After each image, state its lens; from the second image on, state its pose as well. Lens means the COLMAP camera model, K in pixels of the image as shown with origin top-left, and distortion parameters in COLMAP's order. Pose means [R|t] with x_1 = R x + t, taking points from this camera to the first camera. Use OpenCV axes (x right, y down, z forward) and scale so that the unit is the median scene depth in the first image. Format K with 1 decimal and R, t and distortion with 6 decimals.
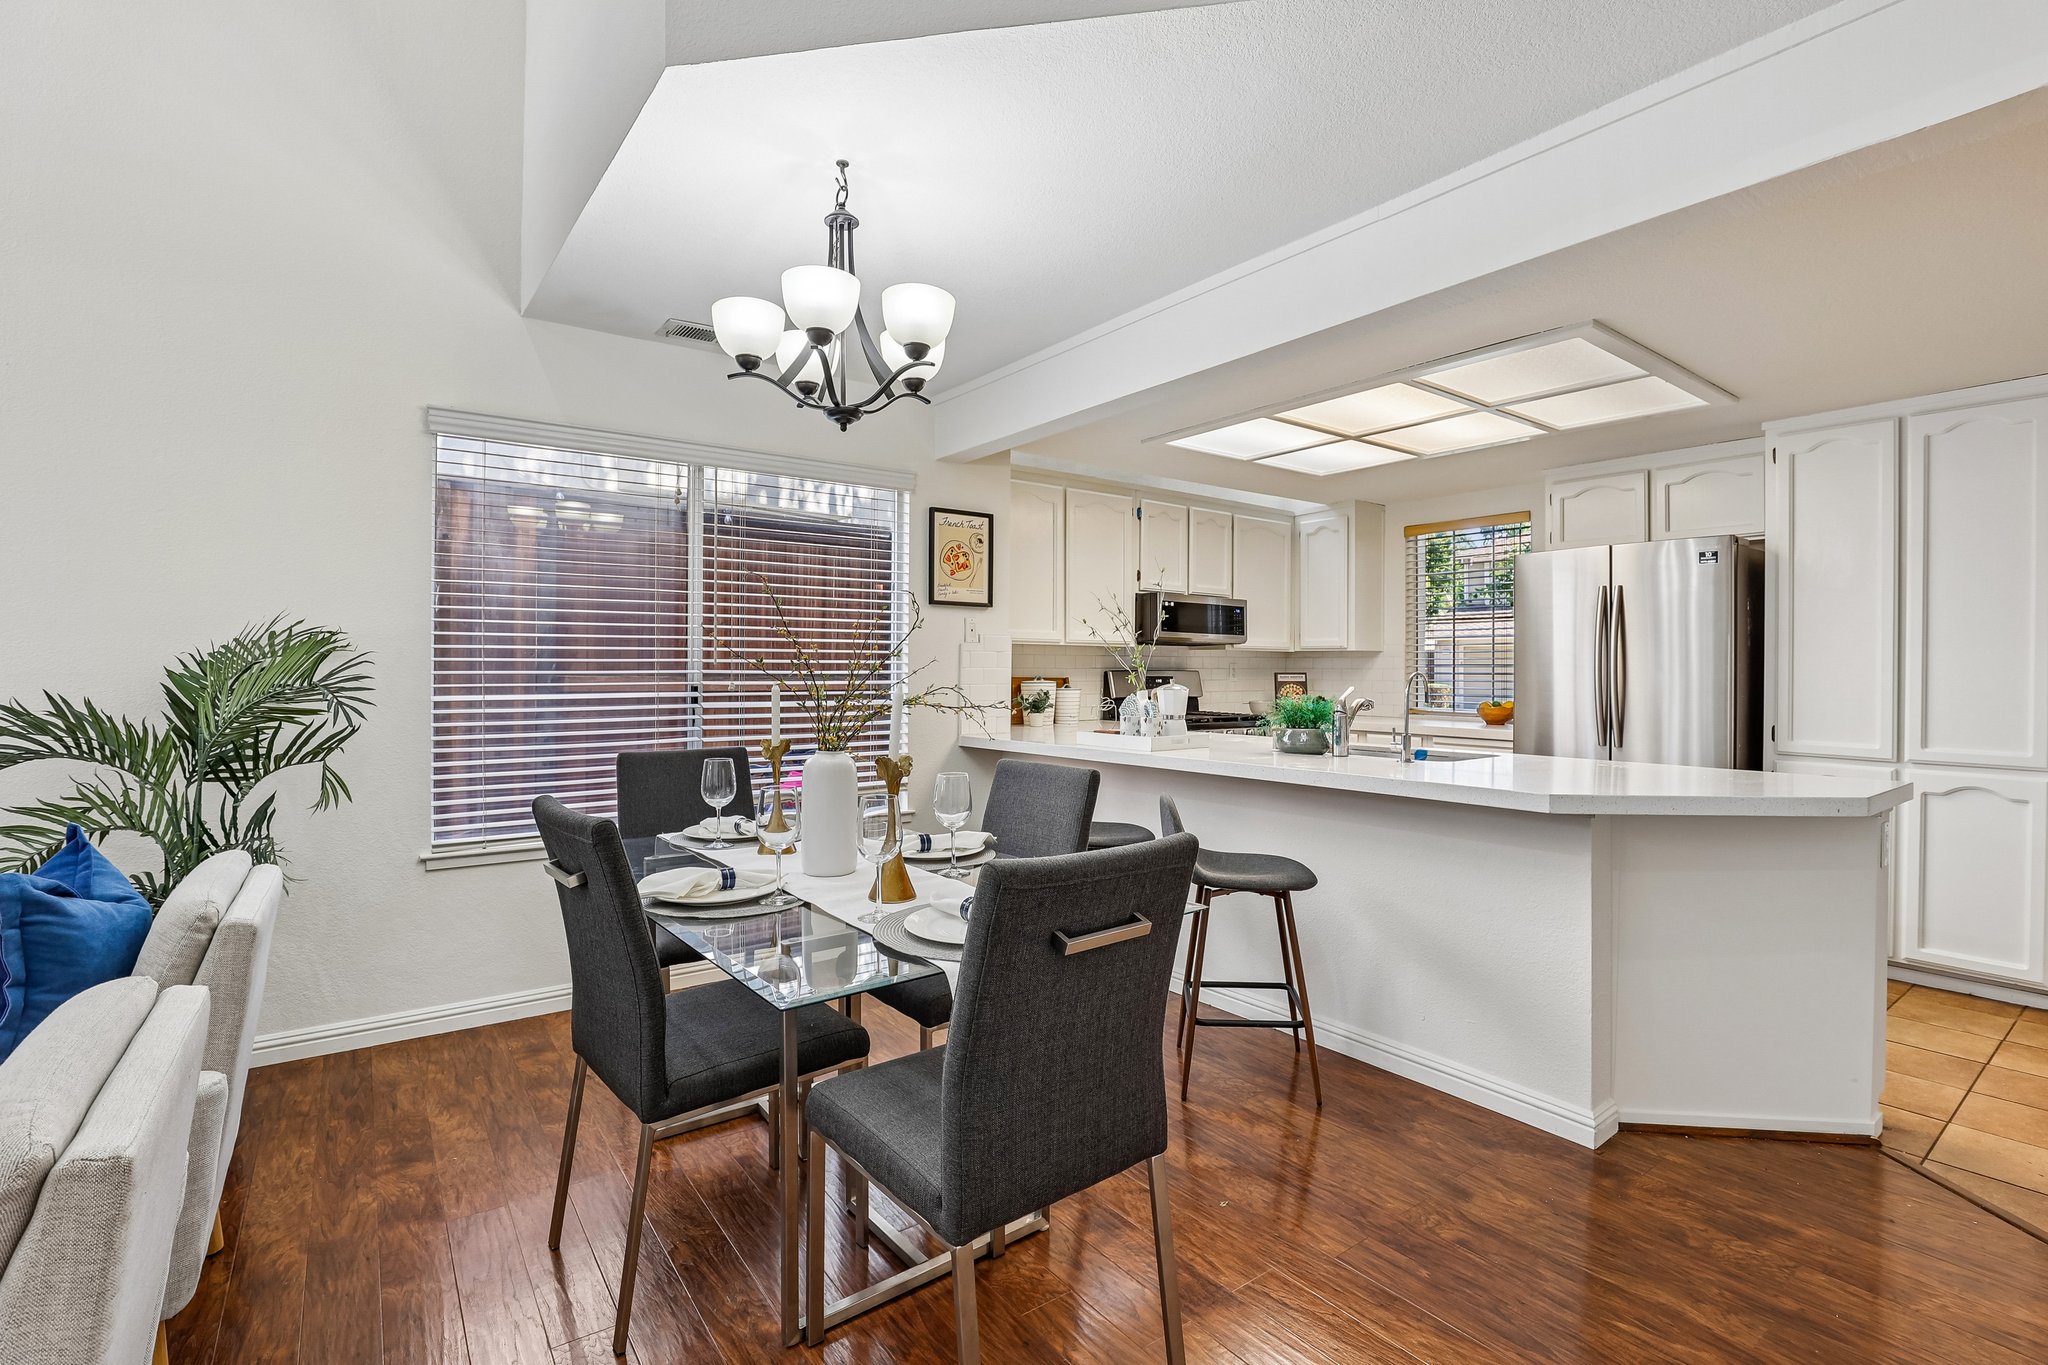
lens RADIAL K [[950.7, 0, 1024.9], [0, 950.7, 673.1], [0, 0, 1]] dist [-0.025227, -0.000932]
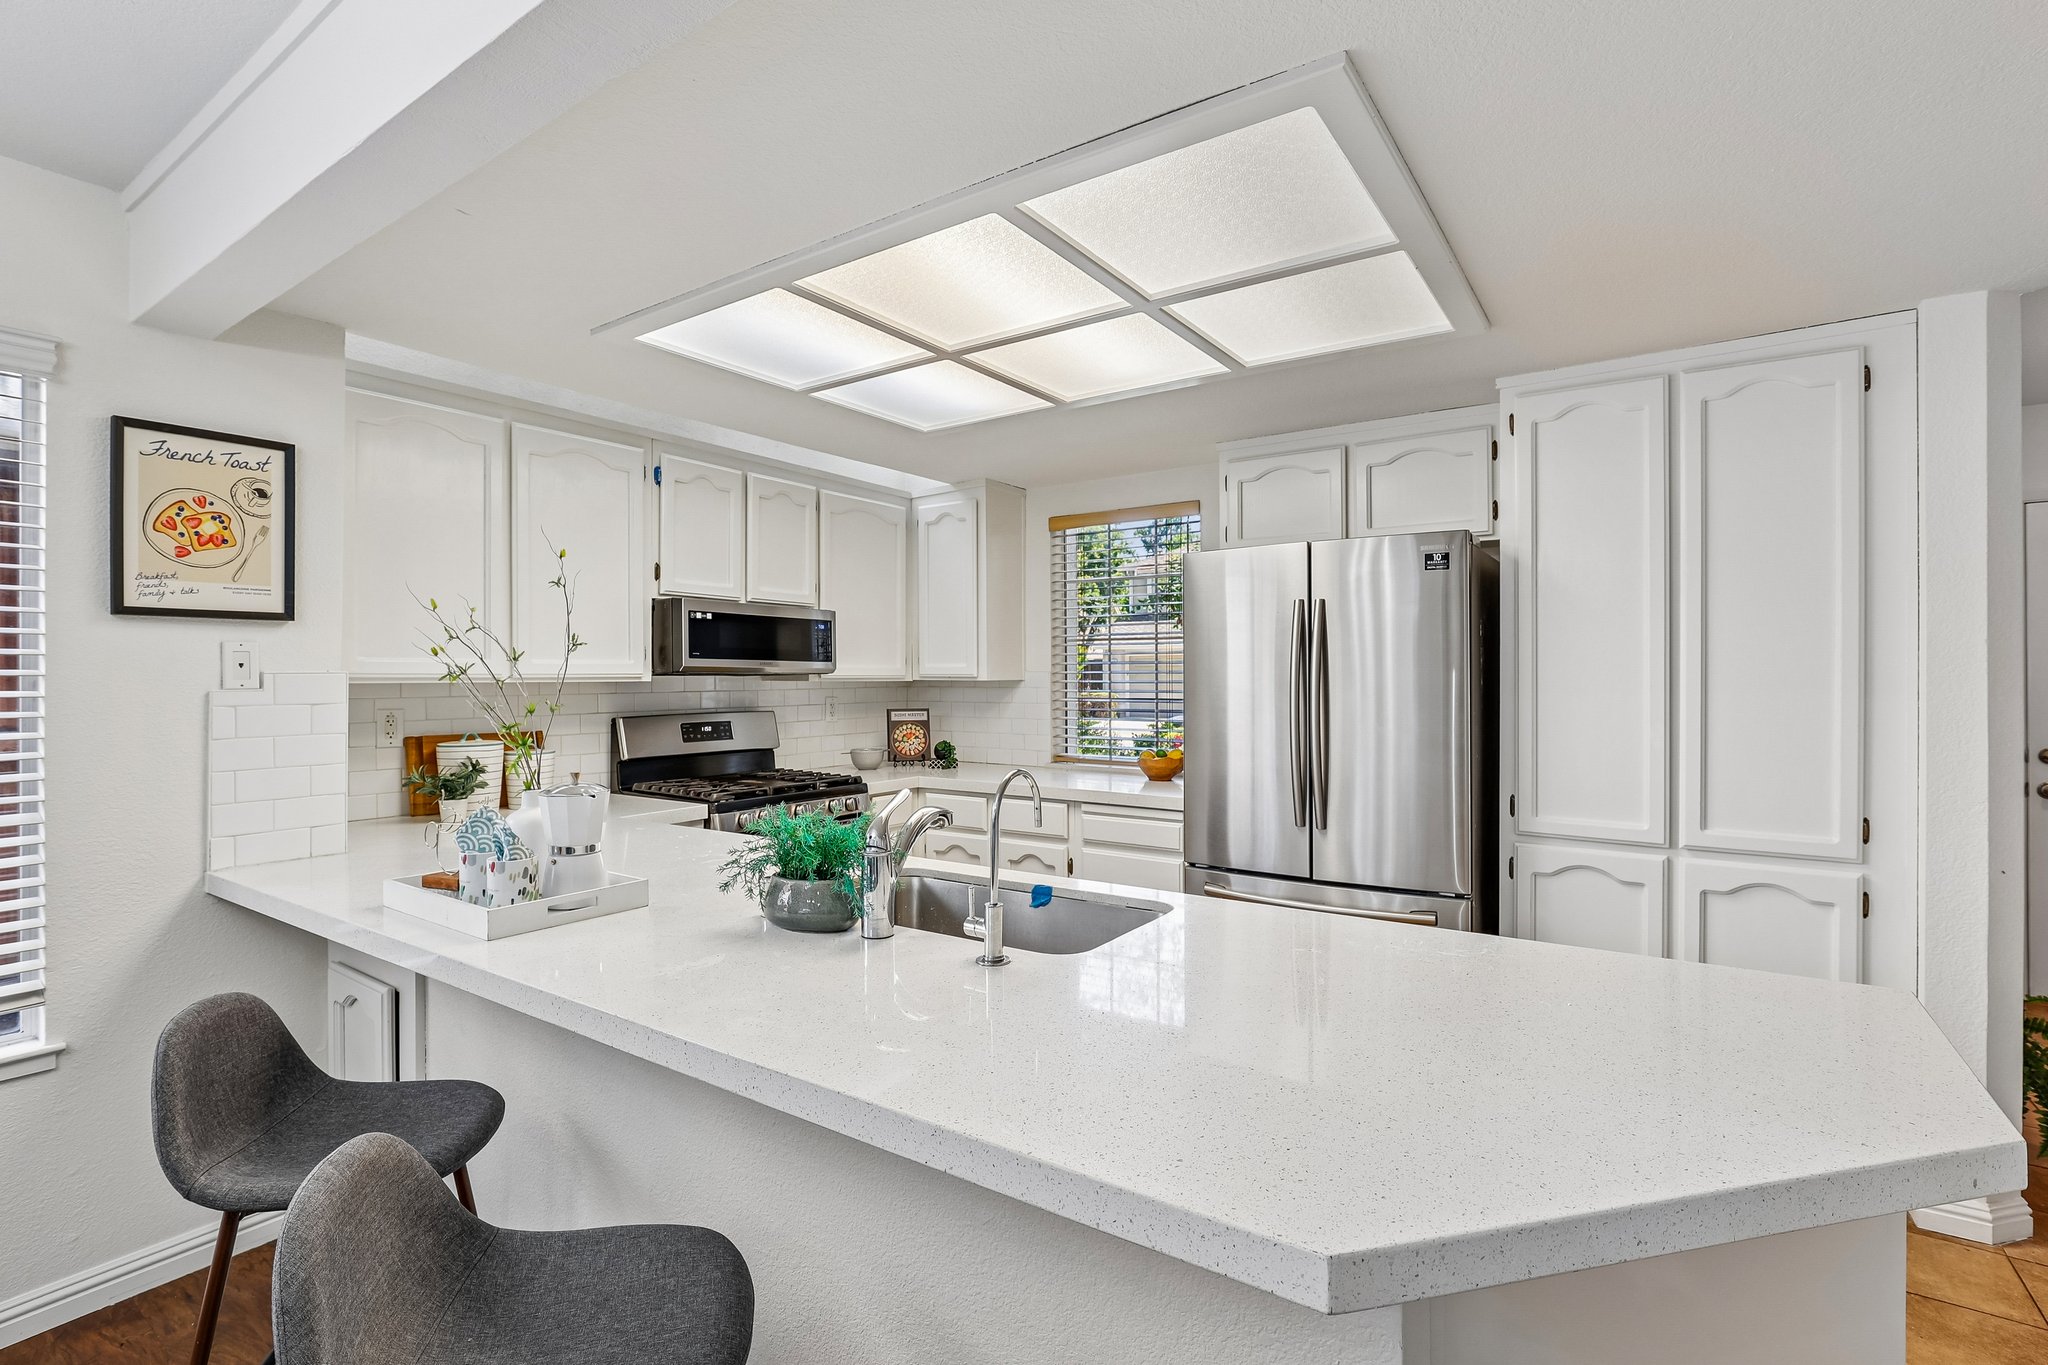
lens RADIAL K [[950.7, 0, 1025.9], [0, 950.7, 674.4], [0, 0, 1]] dist [-0.025227, -0.000932]
pose [[0.947659, -0.006593, 0.319215, 0.166693], [0.008262, 0.999958, -0.003877, -0.030528], [-0.319176, 0.006312, 0.947674, 0.339205]]
